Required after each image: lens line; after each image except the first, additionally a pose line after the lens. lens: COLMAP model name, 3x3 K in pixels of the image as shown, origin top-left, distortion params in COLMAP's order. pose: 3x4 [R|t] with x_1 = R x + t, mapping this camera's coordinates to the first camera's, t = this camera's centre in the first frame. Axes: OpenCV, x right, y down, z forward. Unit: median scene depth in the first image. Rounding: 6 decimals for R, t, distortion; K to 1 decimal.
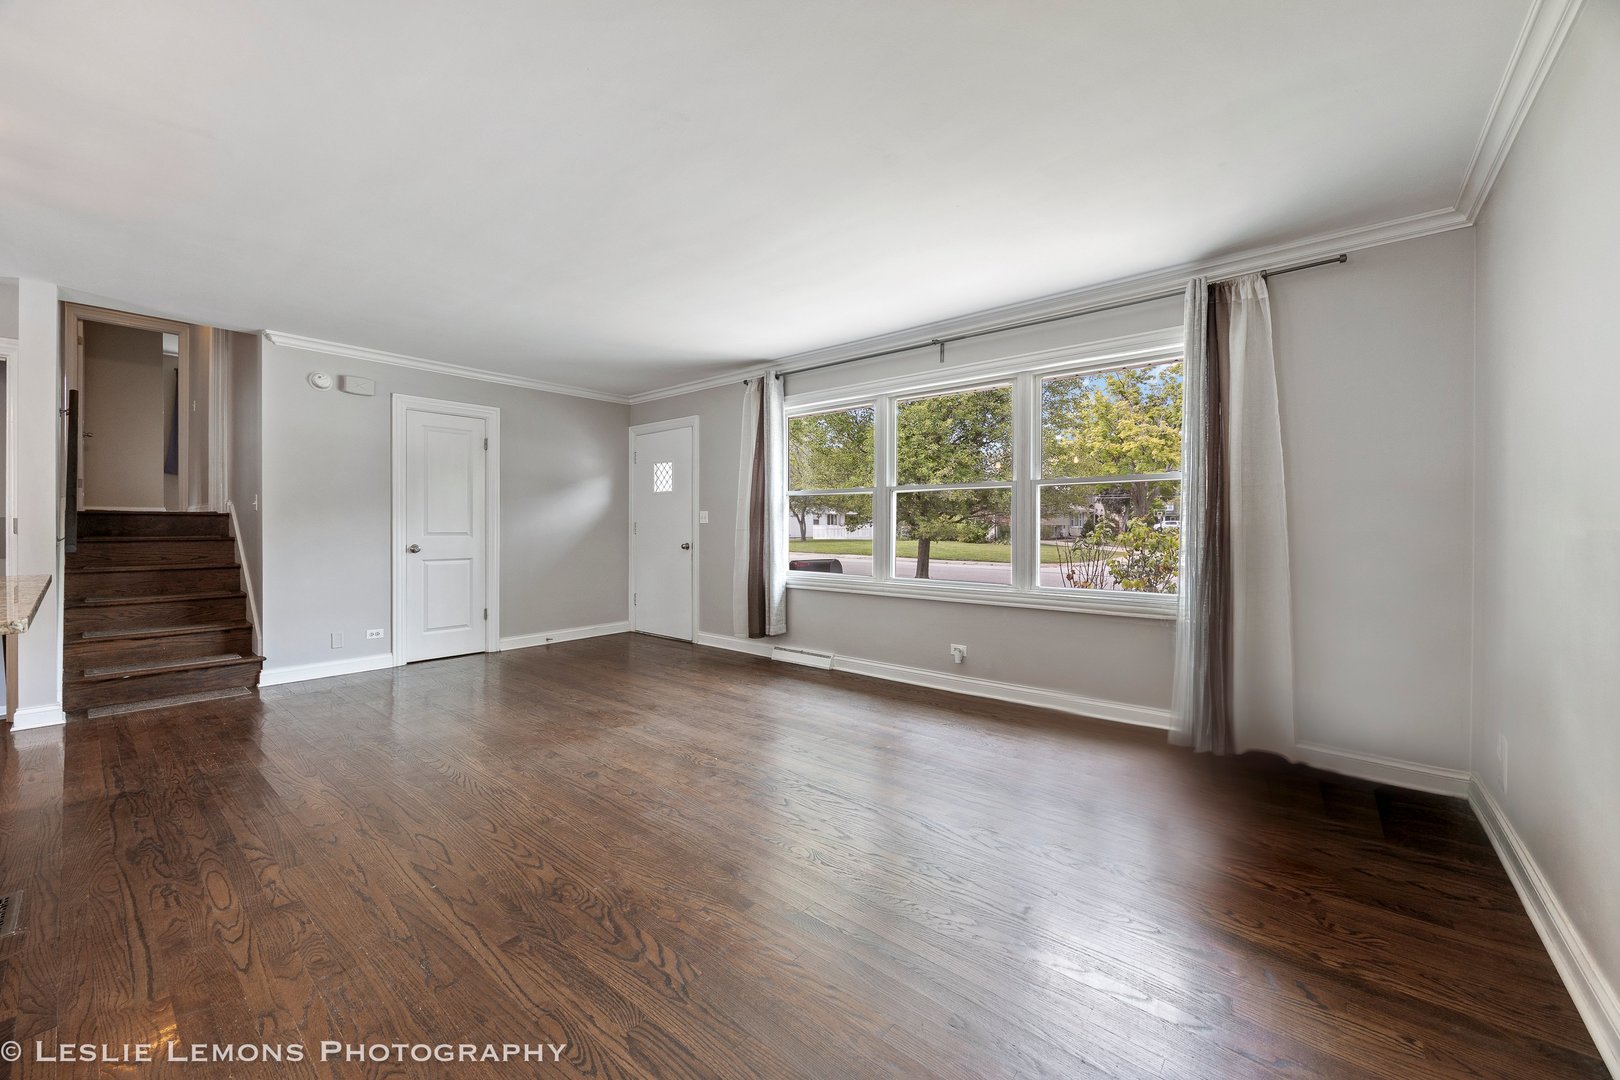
lens RADIAL K [[612.7, 0, 816.6], [0, 612.7, 540.4], [0, 0, 1]] dist [0.005595, -0.000164]
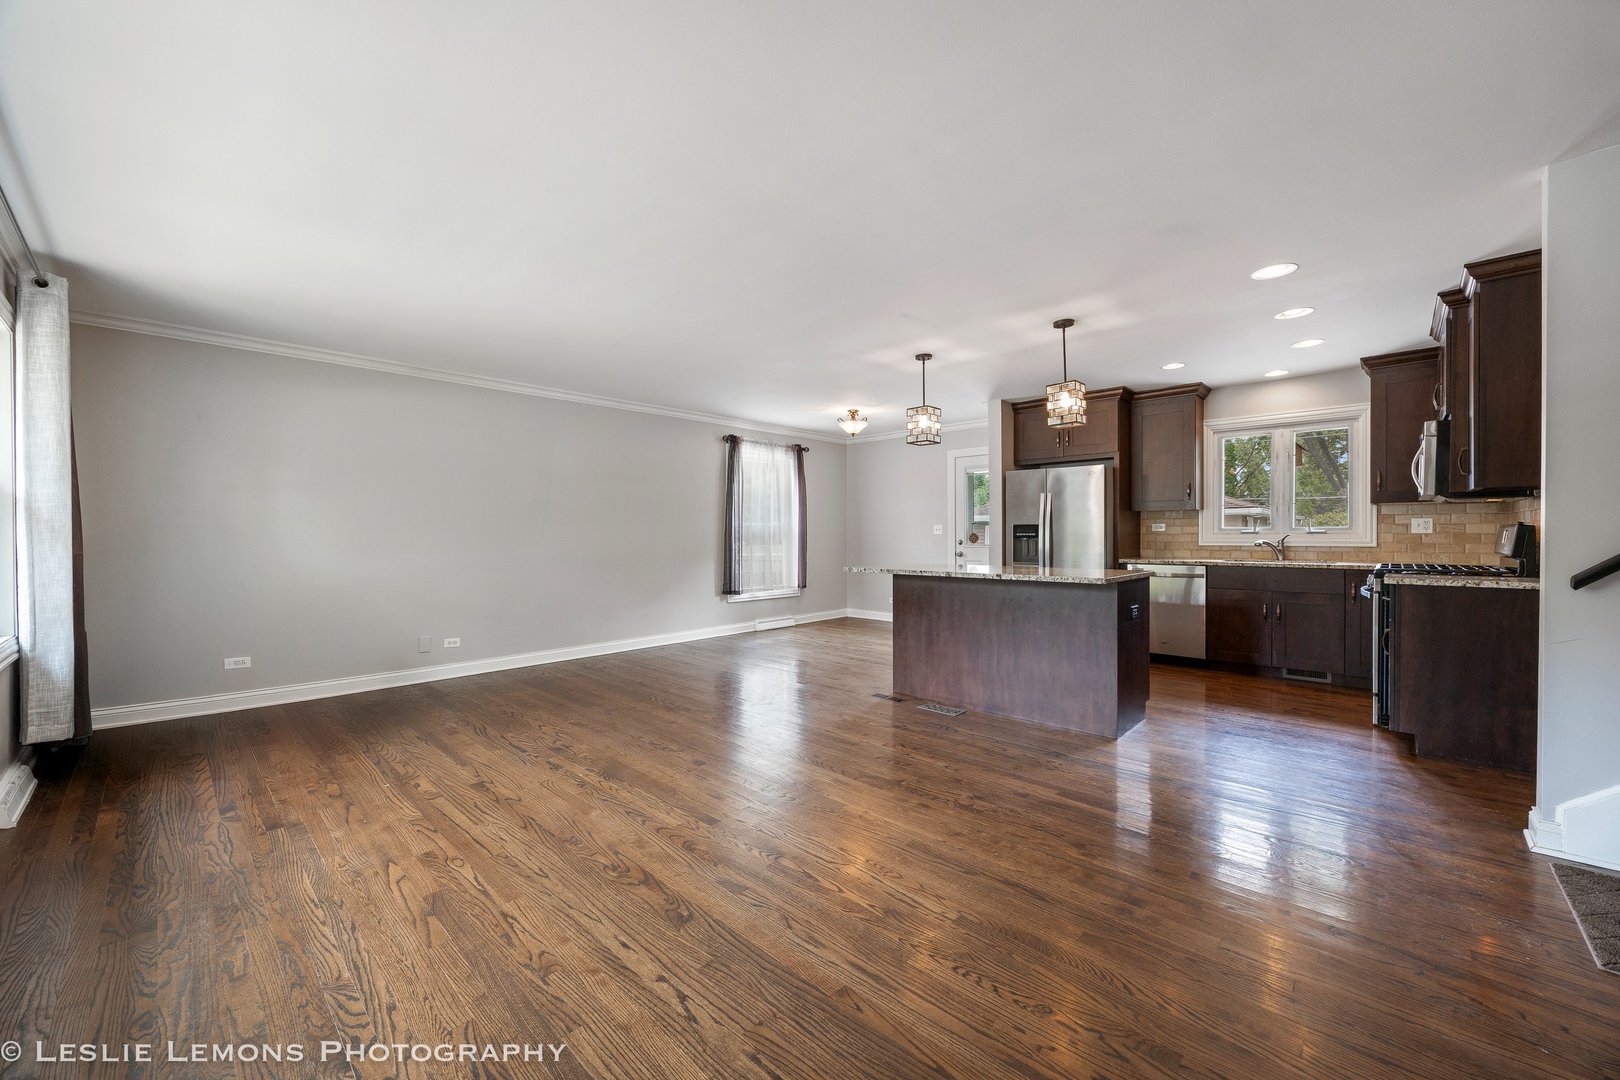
lens RADIAL K [[612.7, 0, 816.6], [0, 612.7, 540.4], [0, 0, 1]] dist [0.005595, -0.000164]
pose [[-0.997745, 0.000881, 0.067119, -0.453895], [0.002966, 0.999516, 0.030980, -0.040794], [-0.067059, 0.031109, -0.997264, 1.449113]]
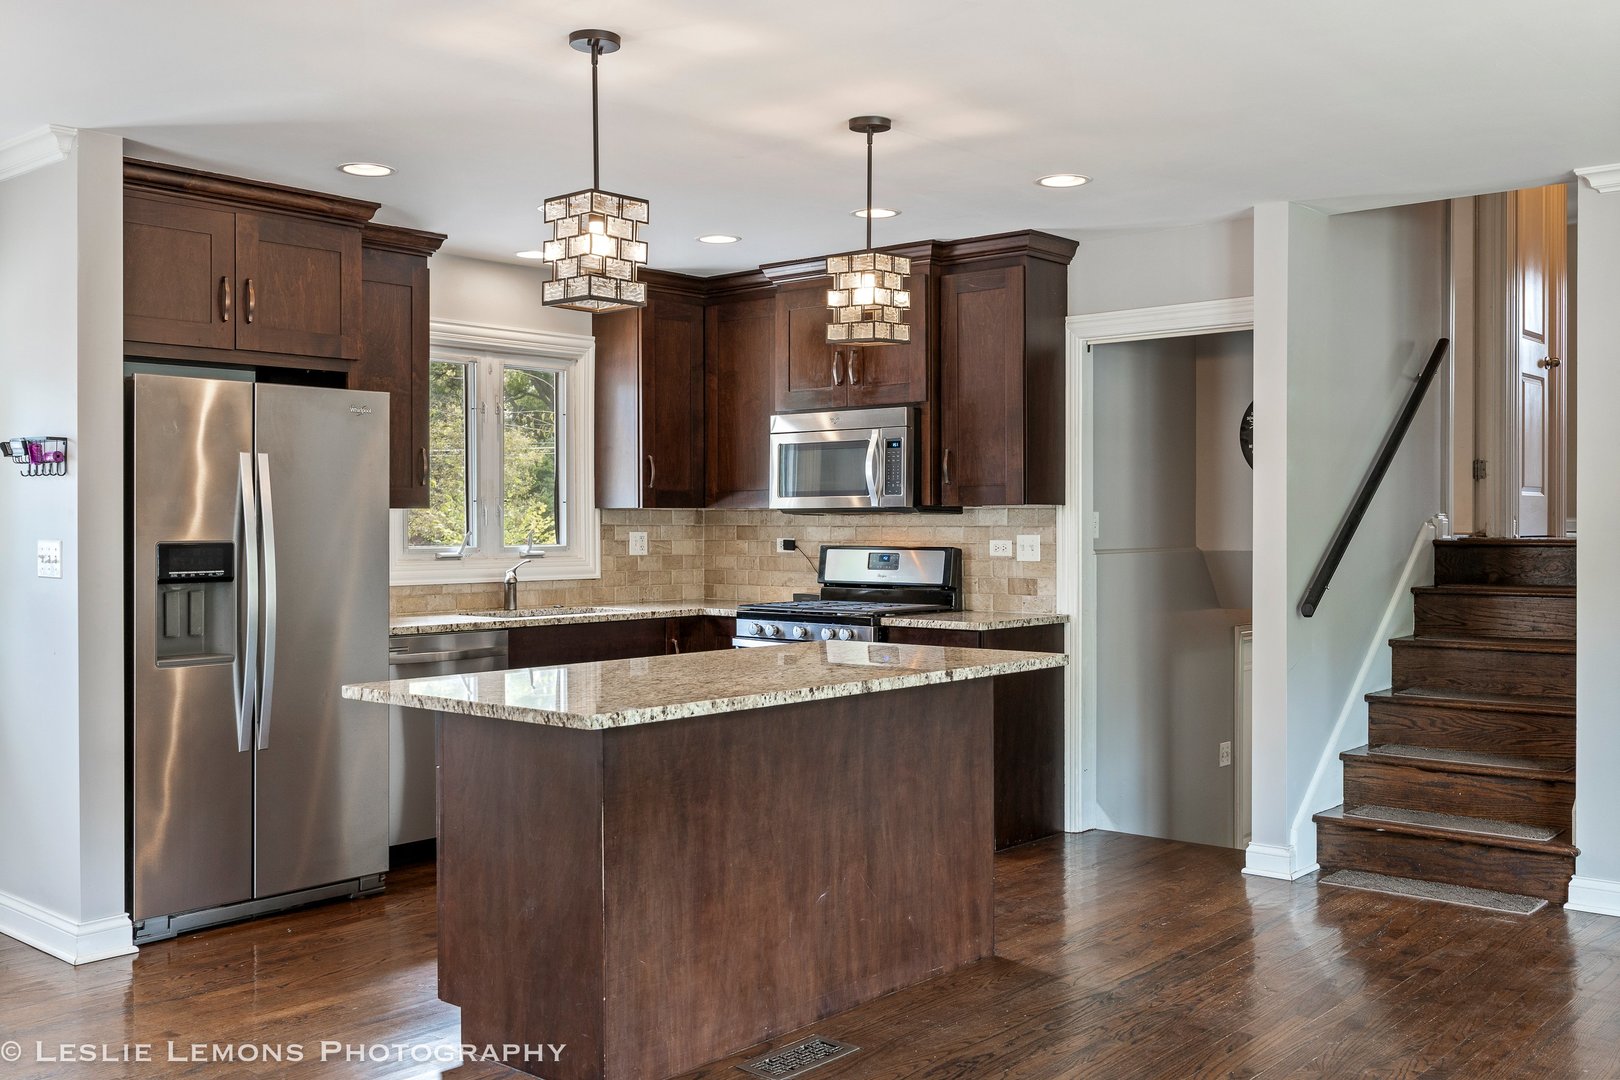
lens RADIAL K [[1530.0, 0, 810.0], [0, 1530.0, 540.0], [0, 0, 1]] dist [0.006162, 0.008724]
pose [[-0.035465, 0.008565, -0.999334, 0.337665], [-0.019382, 0.999769, 0.009256, -0.054633], [0.999183, 0.019698, -0.035291, 0.468967]]
